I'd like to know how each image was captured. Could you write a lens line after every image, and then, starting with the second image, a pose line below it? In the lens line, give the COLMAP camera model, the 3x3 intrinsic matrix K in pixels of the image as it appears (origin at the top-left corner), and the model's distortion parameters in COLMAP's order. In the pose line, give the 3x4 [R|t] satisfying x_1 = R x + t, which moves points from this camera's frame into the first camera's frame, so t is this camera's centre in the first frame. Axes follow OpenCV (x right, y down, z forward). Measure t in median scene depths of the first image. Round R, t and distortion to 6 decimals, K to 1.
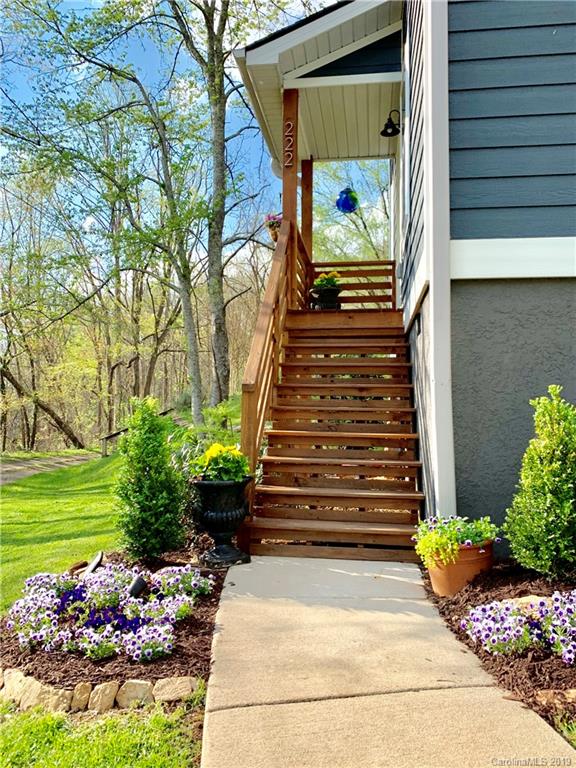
lens RADIAL K [[635.8, 0, 288.0], [0, 635.8, 384.0], [0, 0, 1]] dist [0.002715, -0.002187]
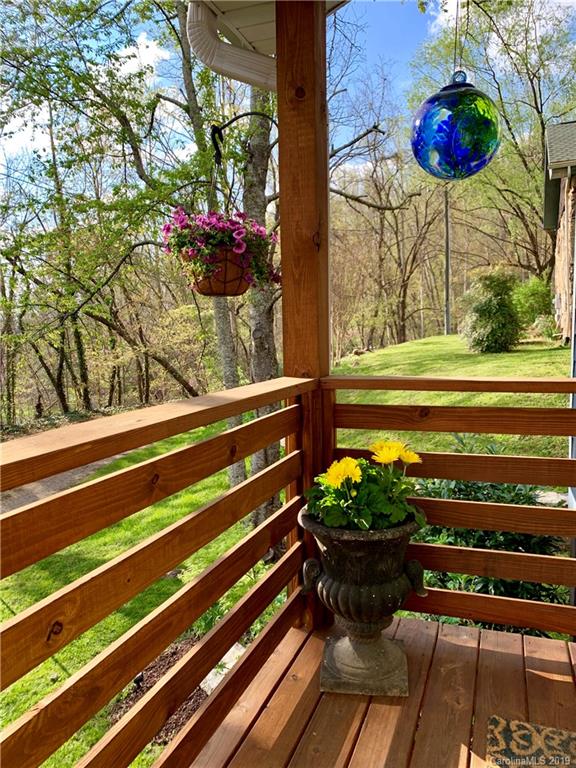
lens RADIAL K [[586.7, 0, 303.1], [0, 586.7, 384.2], [0, 0, 1]] dist [0.012534, -0.013756]
pose [[0.977881, -0.006382, -0.209066, 0.048189], [0.039737, 0.986999, 0.155735, -0.131472], [0.205355, -0.160598, 0.965421, 0.427481]]
